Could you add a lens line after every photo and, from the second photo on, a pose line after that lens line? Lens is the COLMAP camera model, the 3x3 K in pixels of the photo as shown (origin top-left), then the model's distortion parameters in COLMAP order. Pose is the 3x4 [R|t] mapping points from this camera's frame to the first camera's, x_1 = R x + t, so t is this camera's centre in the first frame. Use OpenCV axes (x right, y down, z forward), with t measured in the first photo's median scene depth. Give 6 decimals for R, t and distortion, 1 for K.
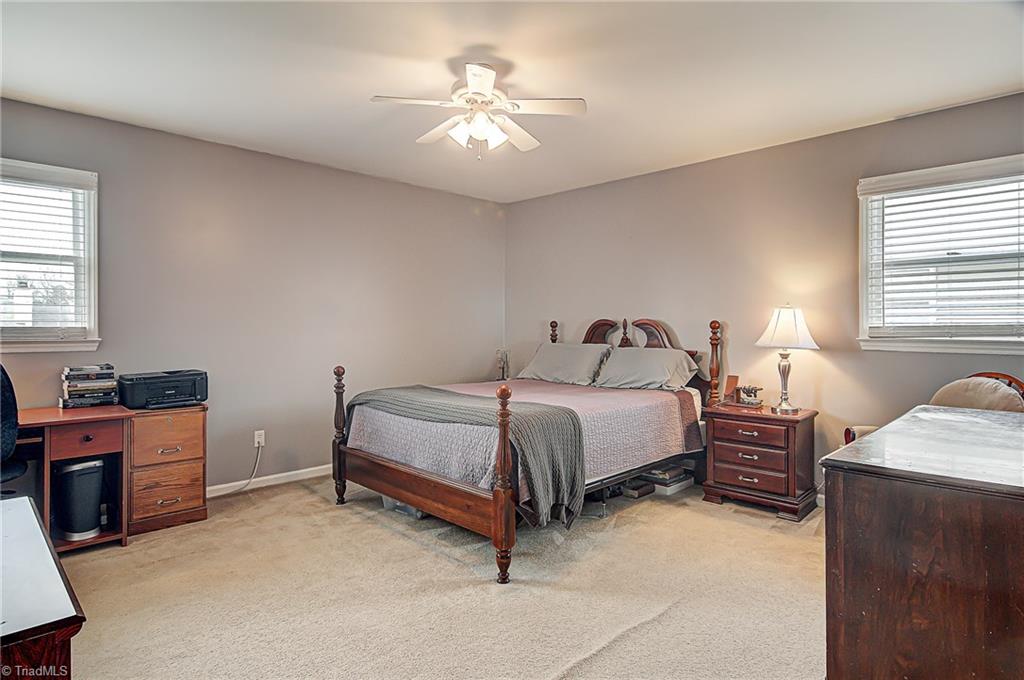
lens RADIAL K [[551.3, 0, 514.7], [0, 551.3, 331.1], [0, 0, 1]] dist [0.010154, -0.005333]
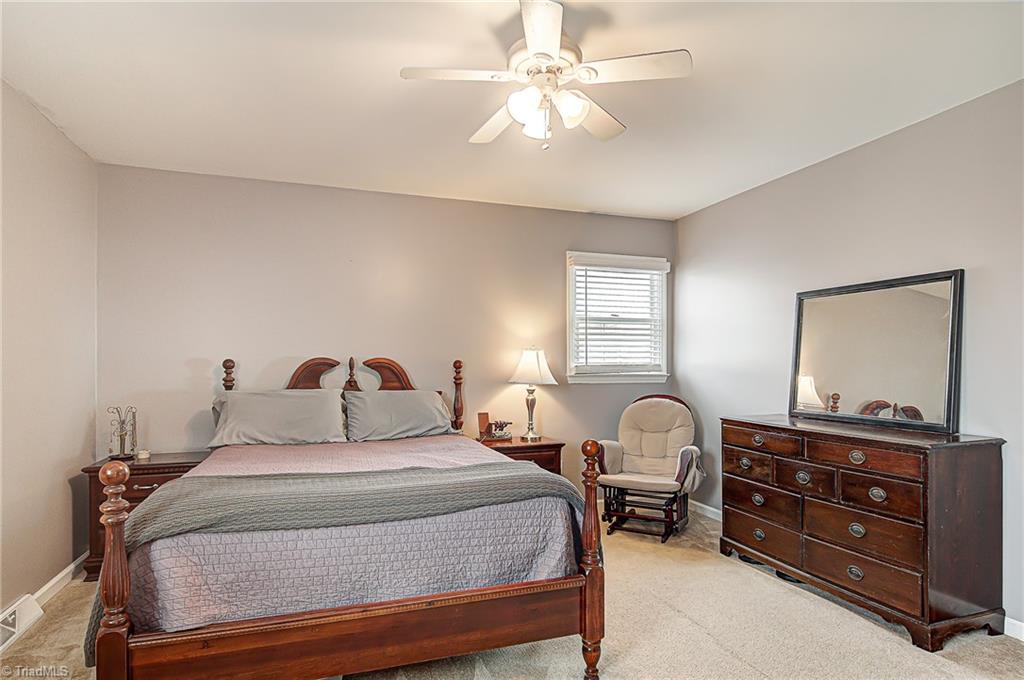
lens RADIAL K [[551.3, 0, 507.9], [0, 551.3, 375.4], [0, 0, 1]] dist [0.010154, -0.005333]
pose [[0.456322, -0.020347, 0.889582, -0.592624], [0.010352, 0.999792, 0.017558, -0.009670], [-0.889755, 0.001197, 0.456438, 0.550147]]
